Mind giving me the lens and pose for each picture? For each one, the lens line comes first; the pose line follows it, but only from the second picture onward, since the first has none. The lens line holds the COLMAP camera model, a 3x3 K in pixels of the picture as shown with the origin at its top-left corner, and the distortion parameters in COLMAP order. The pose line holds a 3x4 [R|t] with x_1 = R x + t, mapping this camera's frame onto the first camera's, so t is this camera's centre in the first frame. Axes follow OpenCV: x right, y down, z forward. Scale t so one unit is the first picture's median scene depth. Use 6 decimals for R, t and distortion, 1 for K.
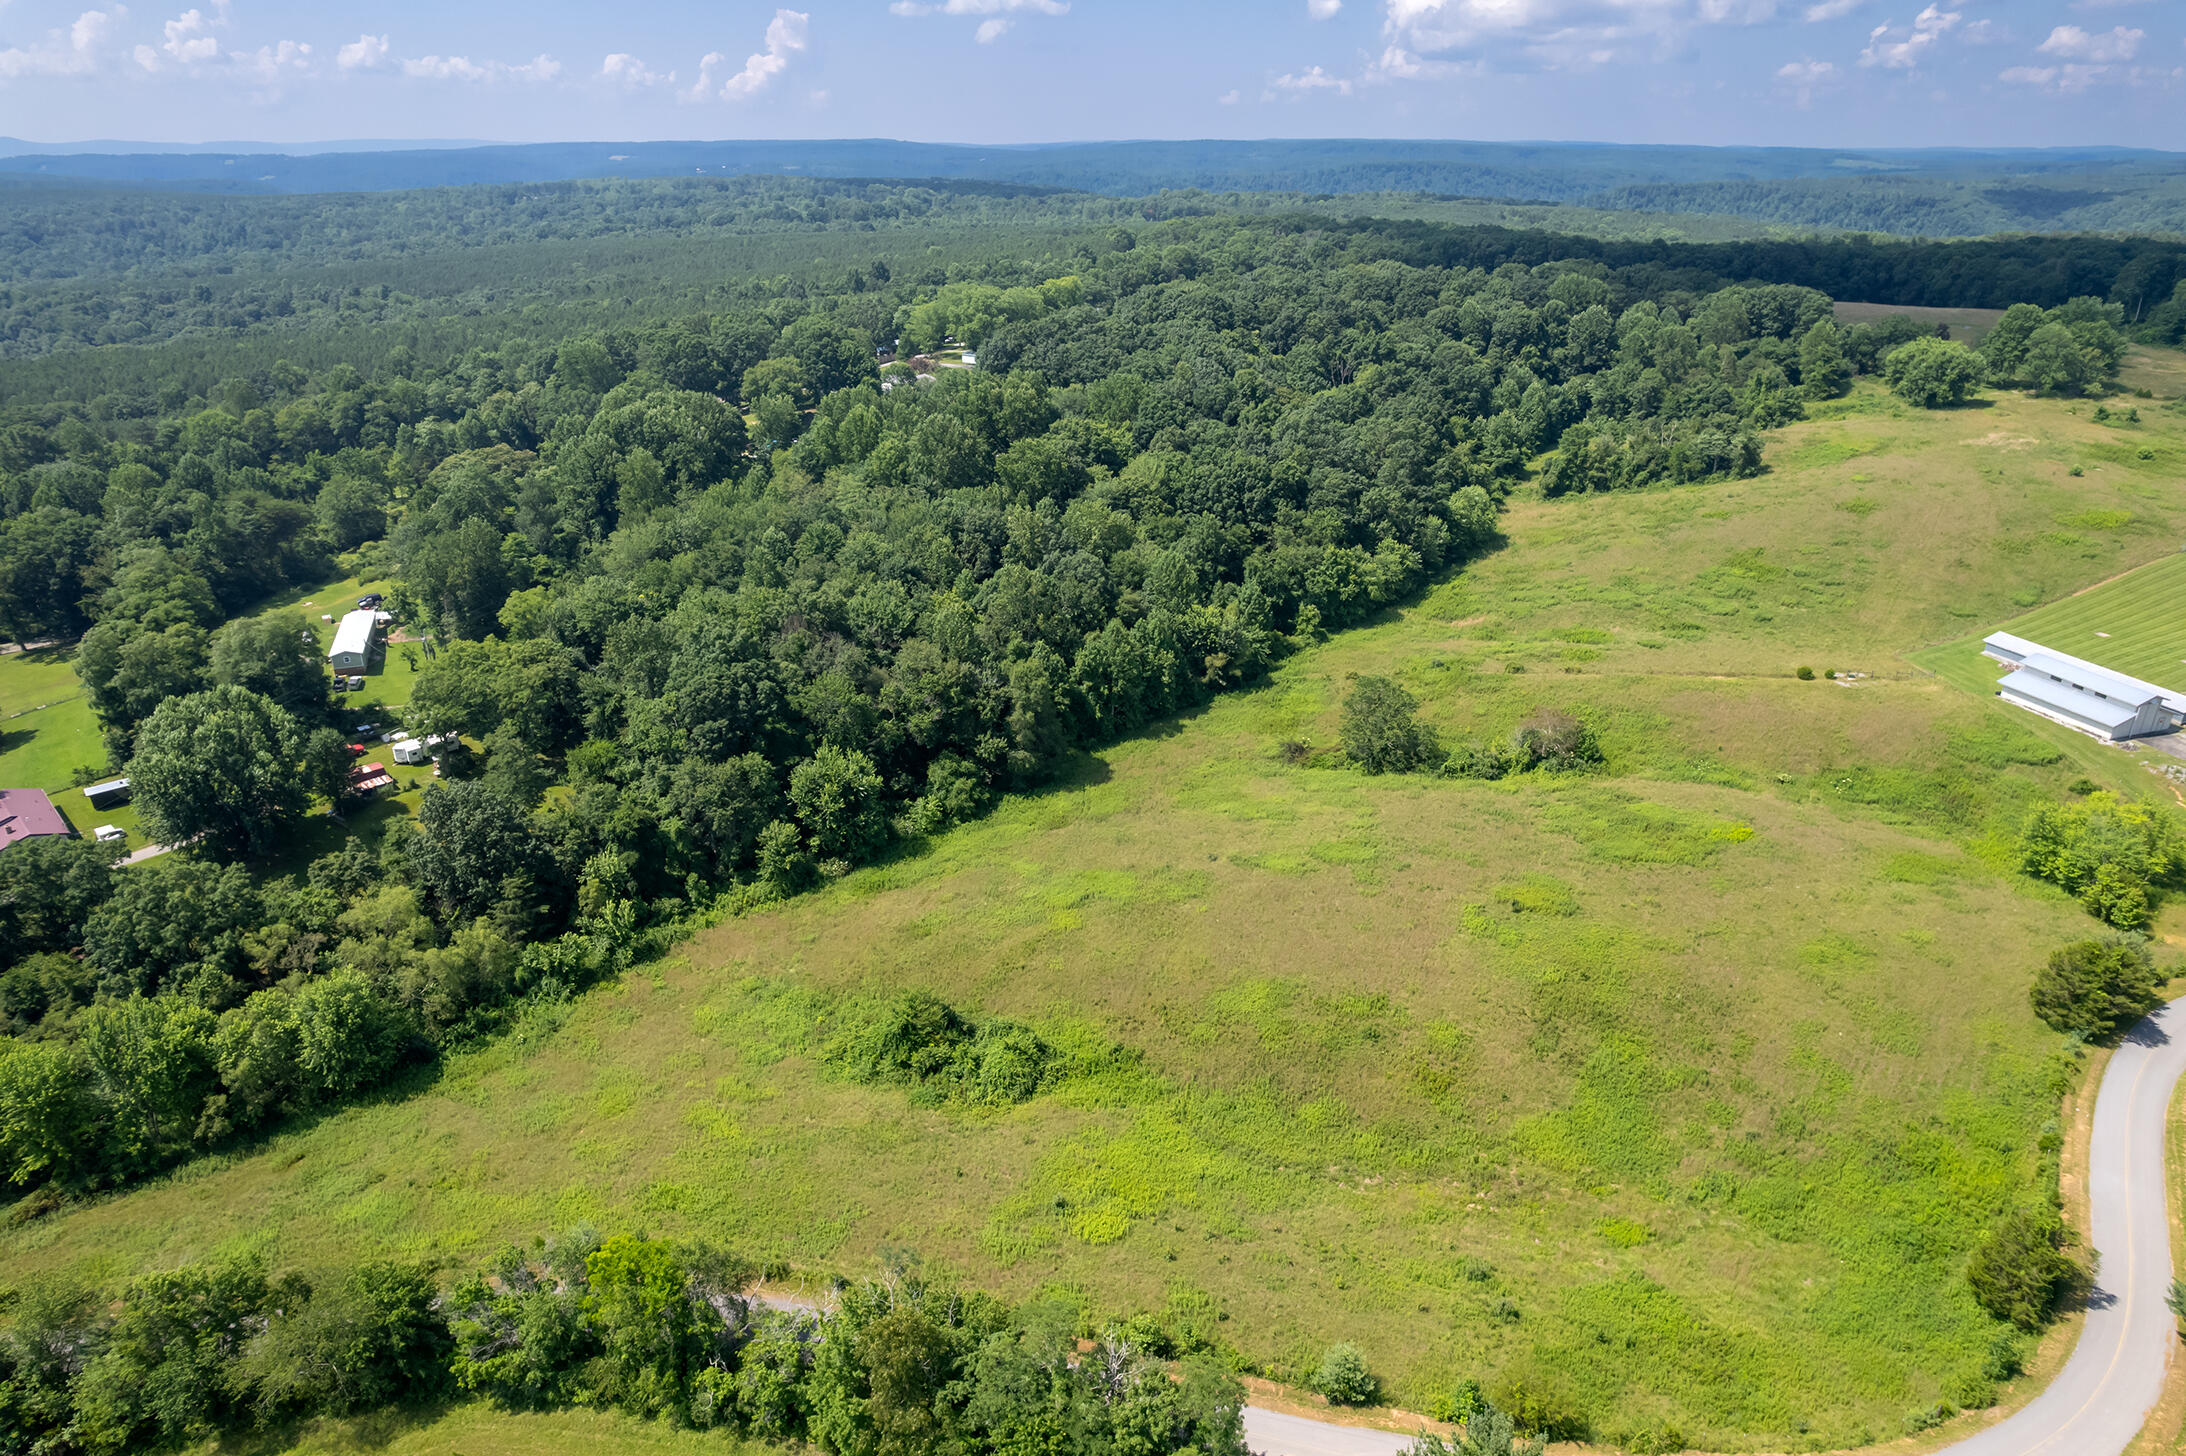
lens RADIAL K [[1376.8, 0, 1093.0], [0, 1376.8, 728.0], [0, 0, 1]] dist [-0.068857, 0.065280]
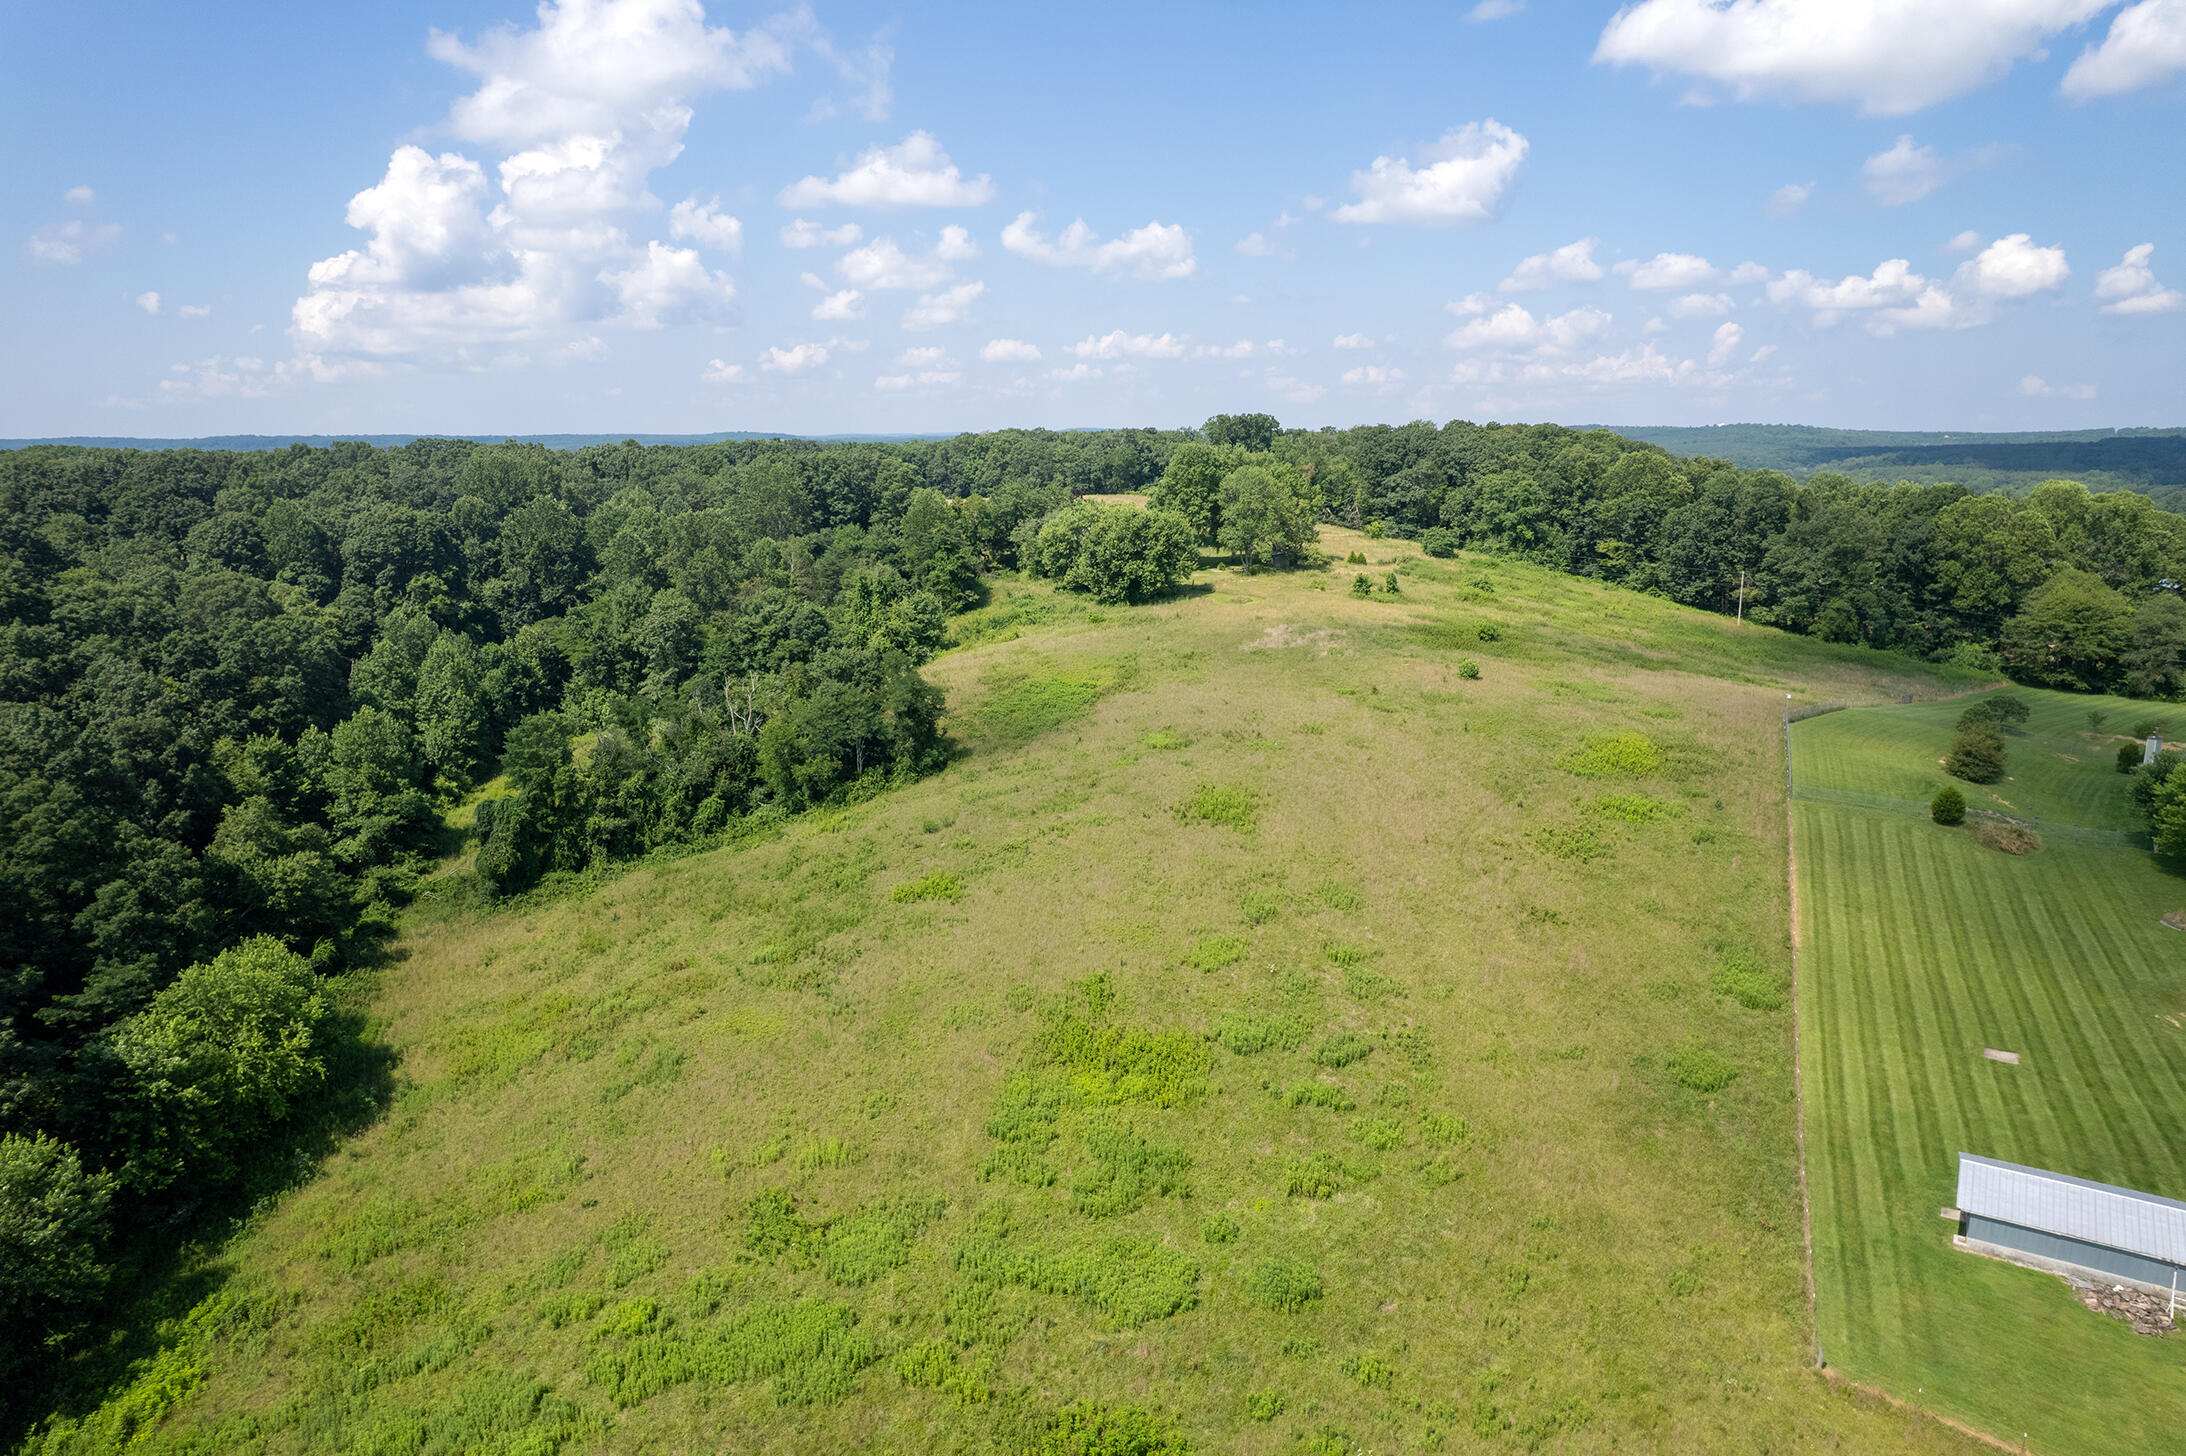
lens RADIAL K [[1376.8, 0, 1093.0], [0, 1376.8, 728.0], [0, 0, 1]] dist [-0.068857, 0.065280]
pose [[0.764084, -0.141240, 0.629465, 0.202821], [0.263580, 0.958930, -0.104784, -0.118652], [-0.588813, 0.245978, 0.769931, 0.527154]]
